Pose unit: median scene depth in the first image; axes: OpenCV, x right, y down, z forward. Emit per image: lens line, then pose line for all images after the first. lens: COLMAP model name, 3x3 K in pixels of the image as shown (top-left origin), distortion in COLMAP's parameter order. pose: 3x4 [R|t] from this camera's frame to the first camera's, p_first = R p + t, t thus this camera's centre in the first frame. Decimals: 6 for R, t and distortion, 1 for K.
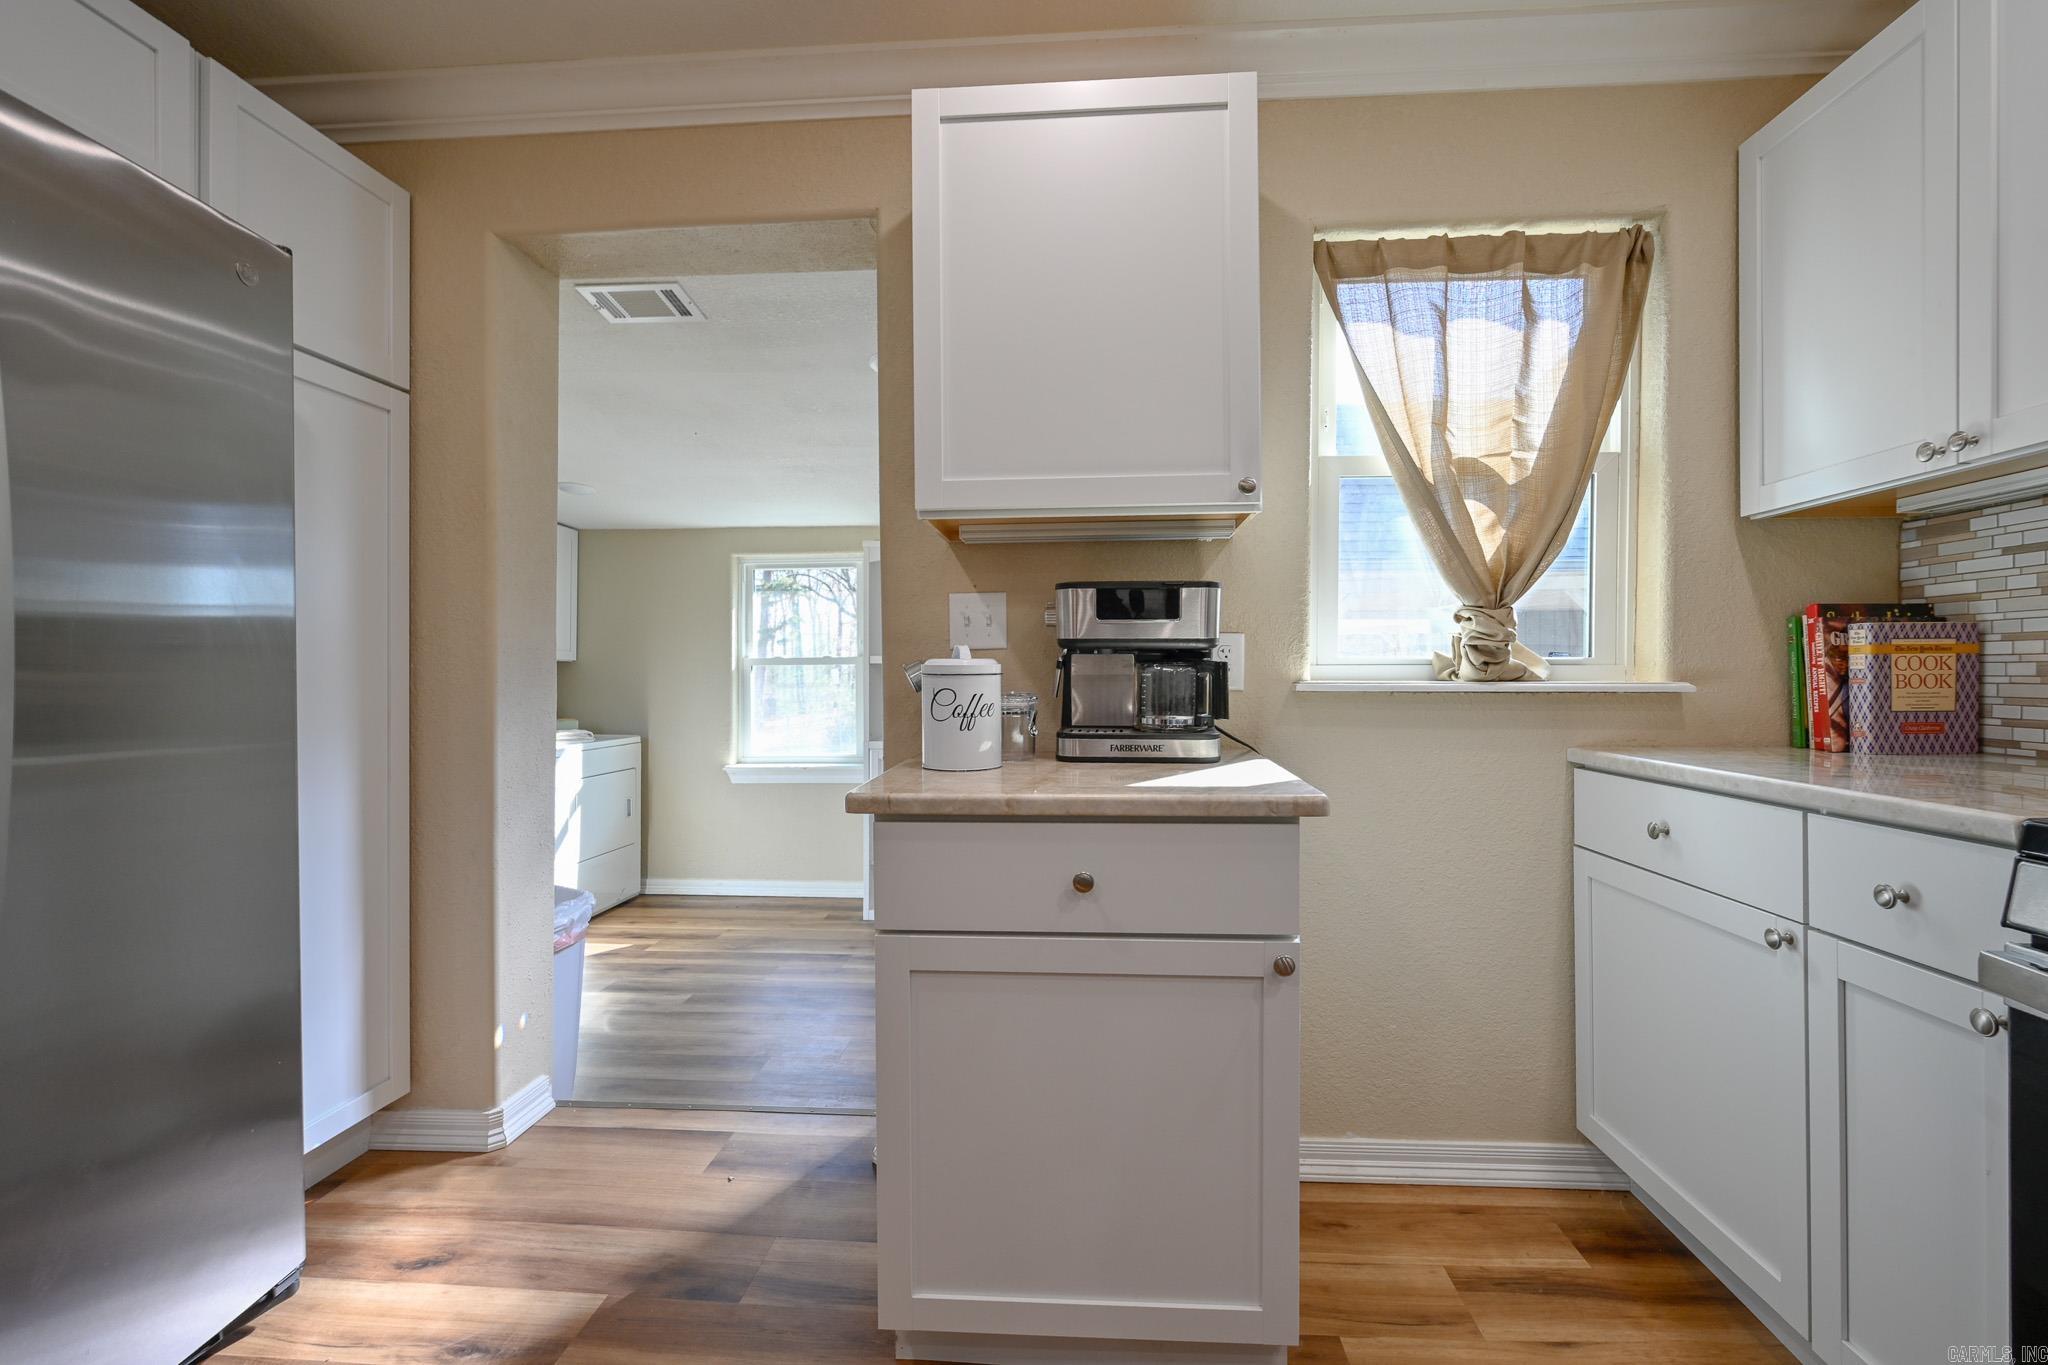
lens RADIAL K [[912.1, 0, 1016.1], [0, 912.1, 672.5], [0, 0, 1]] dist [-0.002847, -0.000203]
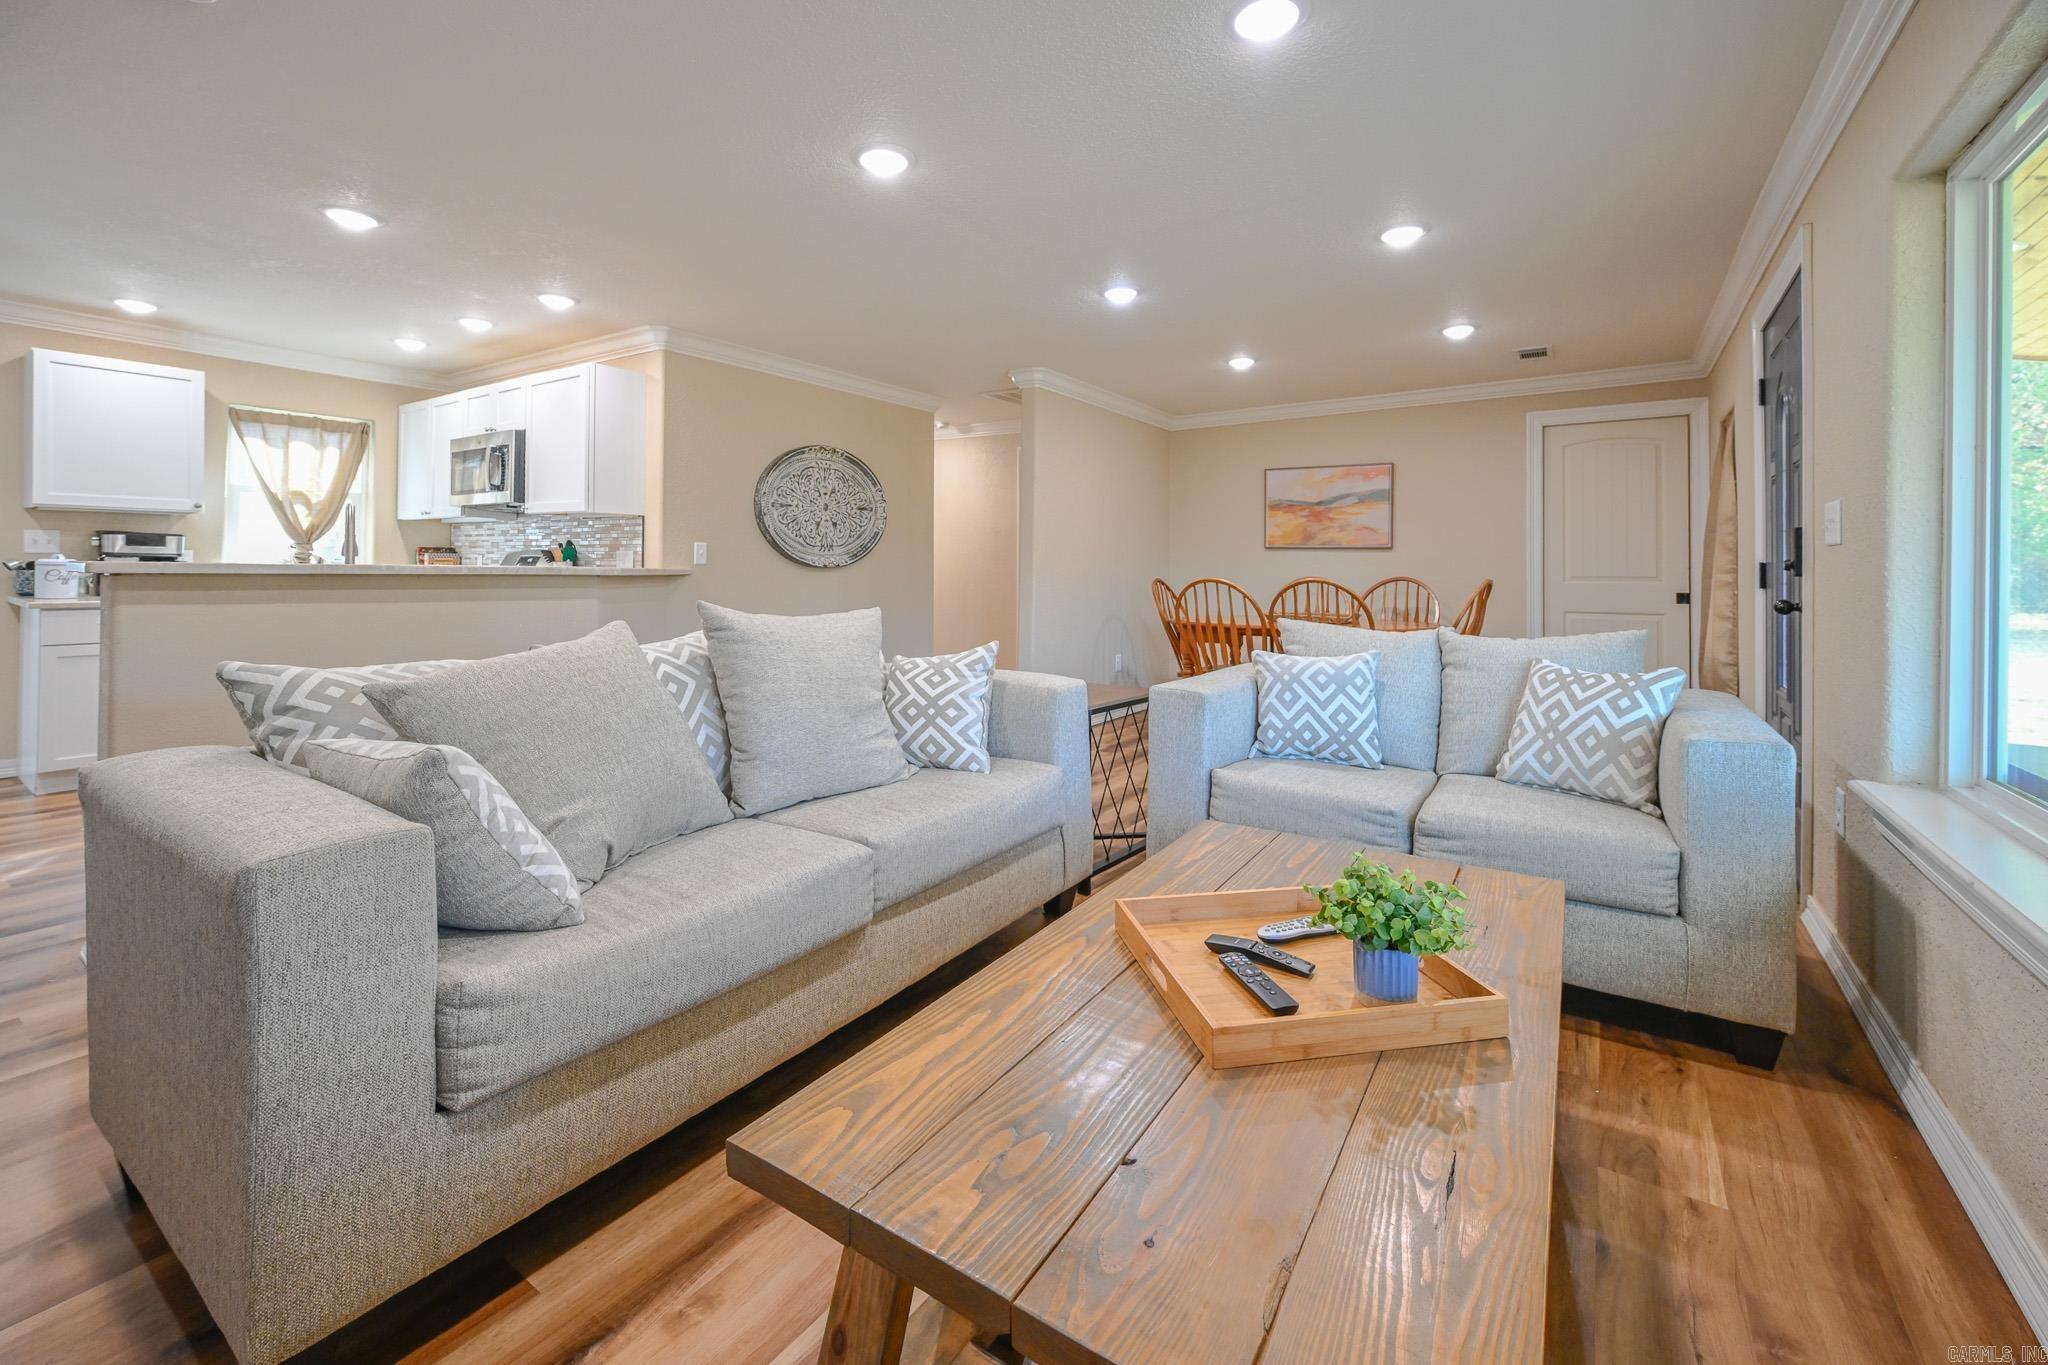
lens RADIAL K [[857.3, 0, 1020.4], [0, 857.3, 565.3], [0, 0, 1]] dist [0.000019, 0.000415]
pose [[0.498348, 0.011565, 0.866900, -0.809966], [-0.016618, 0.999855, -0.003786, -0.033071], [-0.866818, -0.012519, 0.498468, -2.657362]]
